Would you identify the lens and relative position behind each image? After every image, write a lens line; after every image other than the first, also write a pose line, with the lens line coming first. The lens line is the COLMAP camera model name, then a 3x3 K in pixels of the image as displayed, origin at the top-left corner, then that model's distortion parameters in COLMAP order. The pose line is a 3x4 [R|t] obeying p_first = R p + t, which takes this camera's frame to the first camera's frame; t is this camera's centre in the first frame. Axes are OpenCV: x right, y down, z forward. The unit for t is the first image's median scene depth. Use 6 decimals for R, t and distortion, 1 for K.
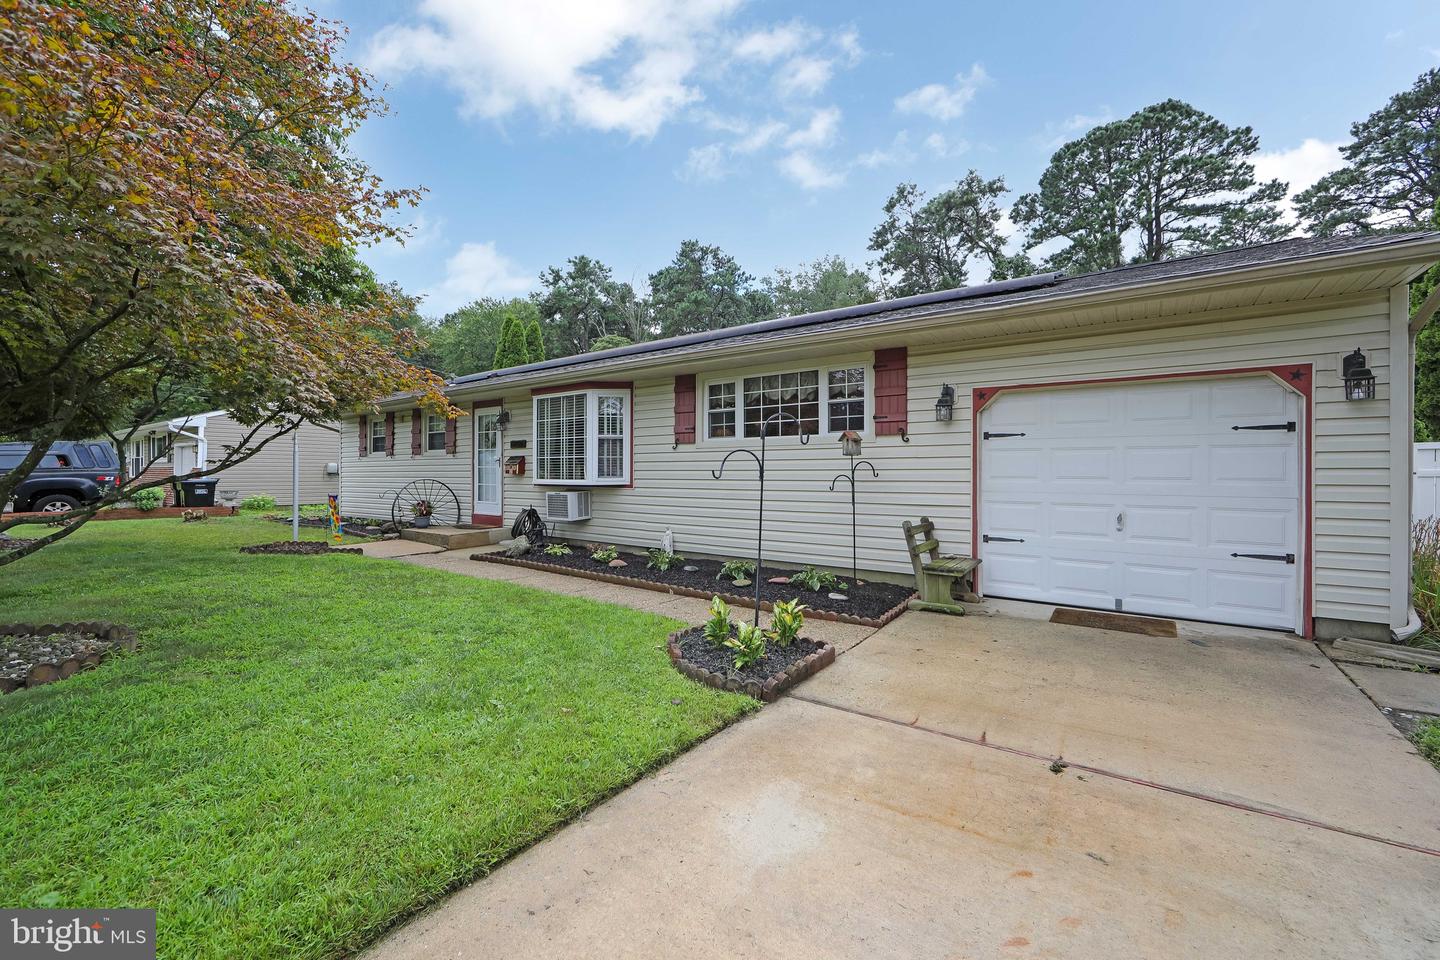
lens RADIAL K [[569.5, 0, 712.5], [0, 569.5, 472.1], [0, 0, 1]] dist [0.000883, -0.001544]
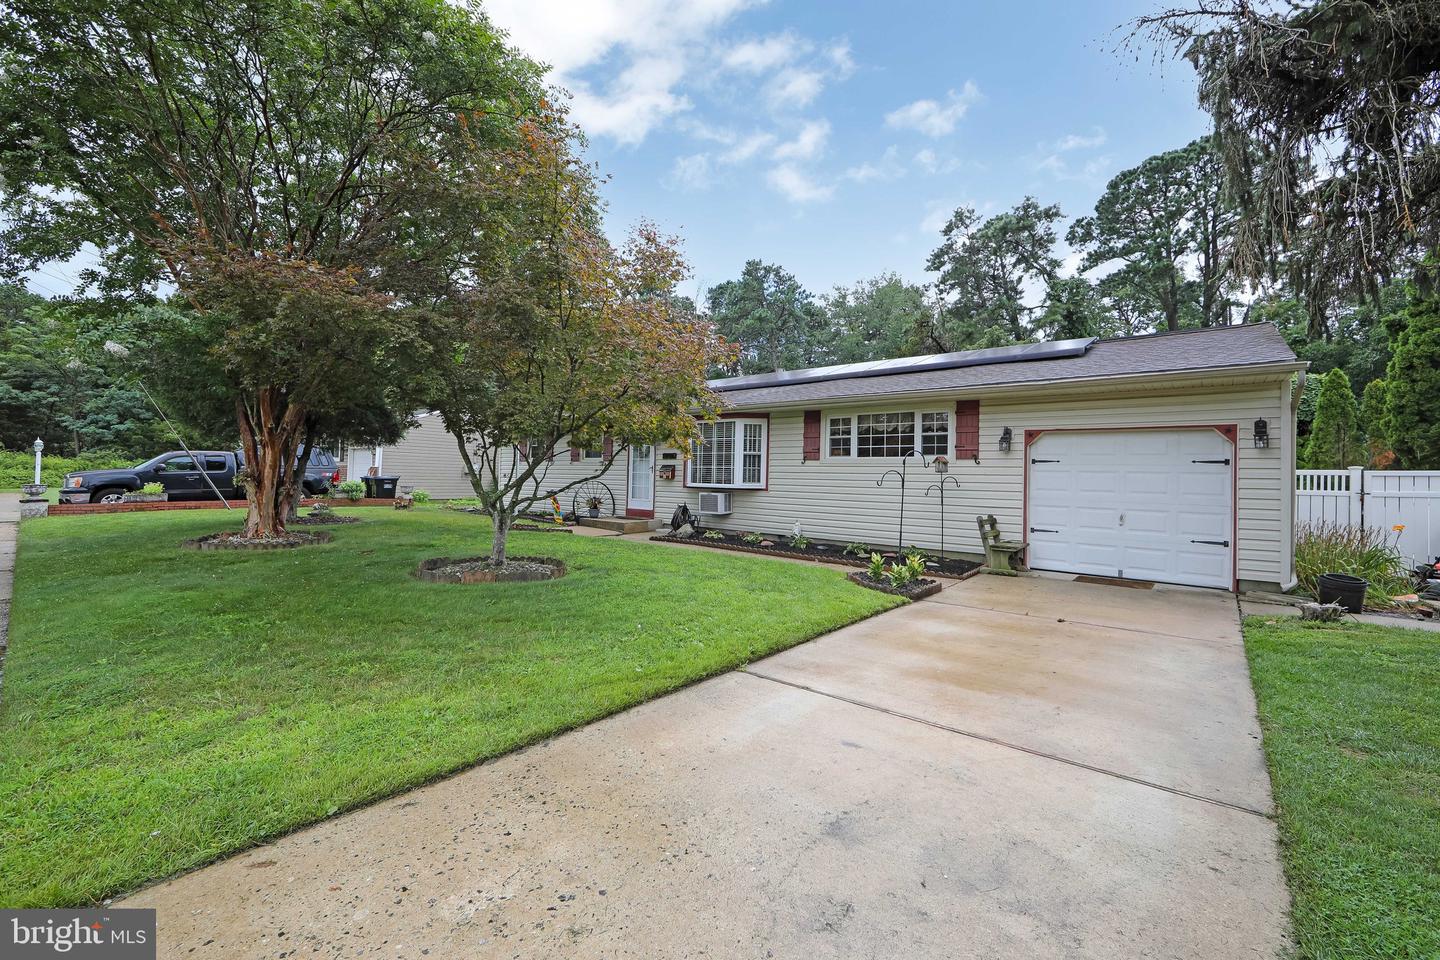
lens RADIAL K [[569.5, 0, 722.9], [0, 569.5, 467.5], [0, 0, 1]] dist [0.000883, -0.001544]
pose [[0.997919, 0.021558, -0.060772, -0.164307], [-0.022714, 0.999573, -0.018397, -0.001057], [0.060349, 0.019739, 0.997982, -0.367223]]
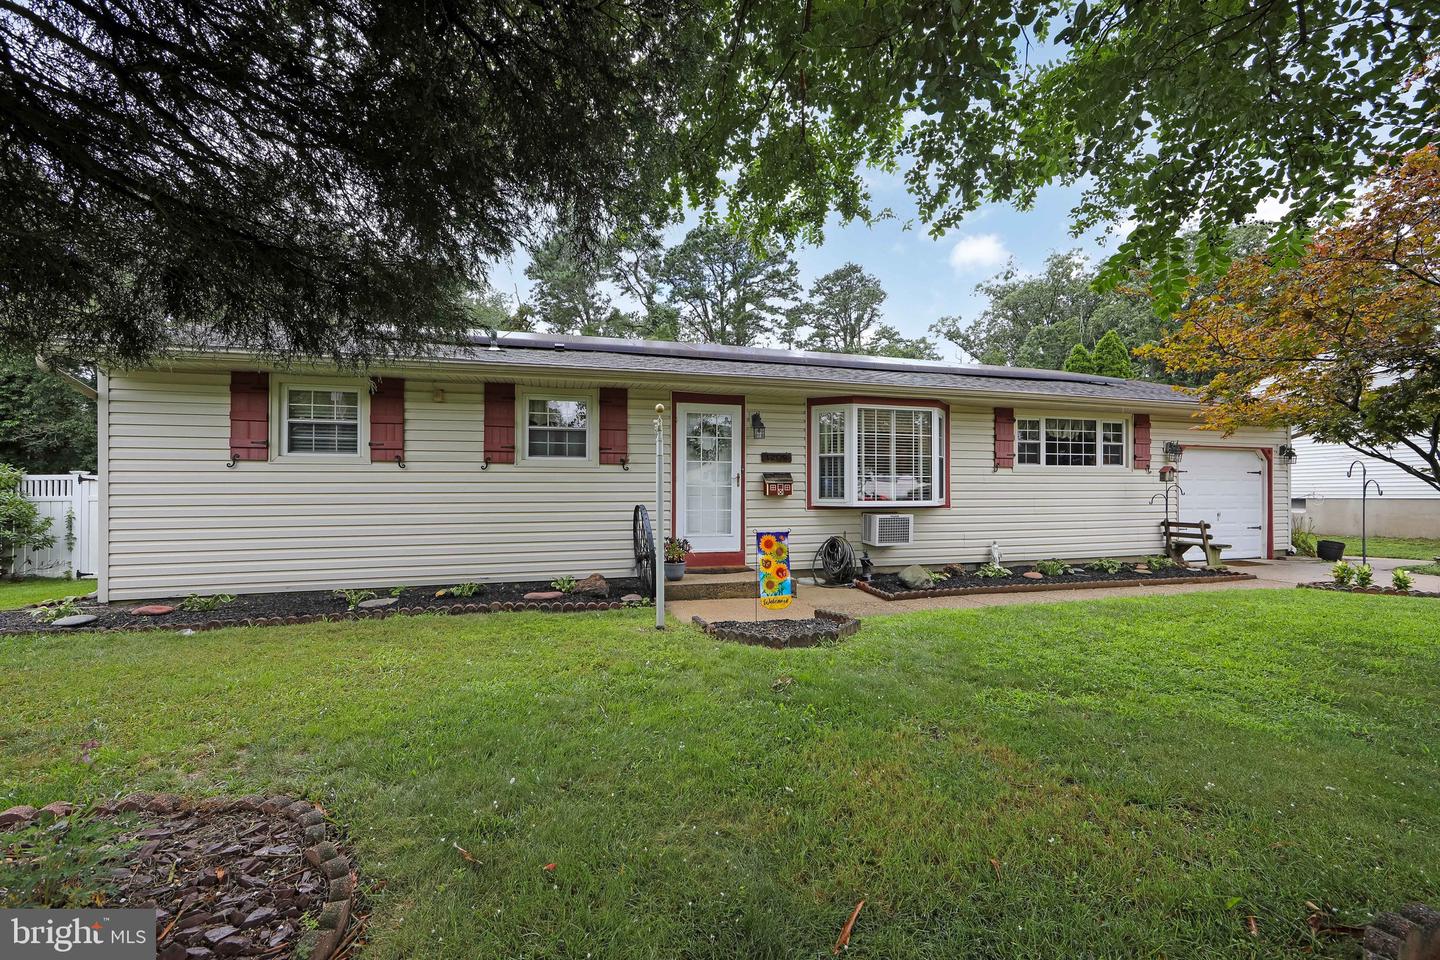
lens RADIAL K [[569.5, 0, 714.4], [0, 569.5, 493.5], [0, 0, 1]] dist [0.000883, -0.001544]
pose [[0.618545, -0.006752, 0.785720, -1.210553], [0.000352, 0.999965, 0.008316, -0.007056], [-0.785749, -0.004867, 0.618526, 0.691232]]
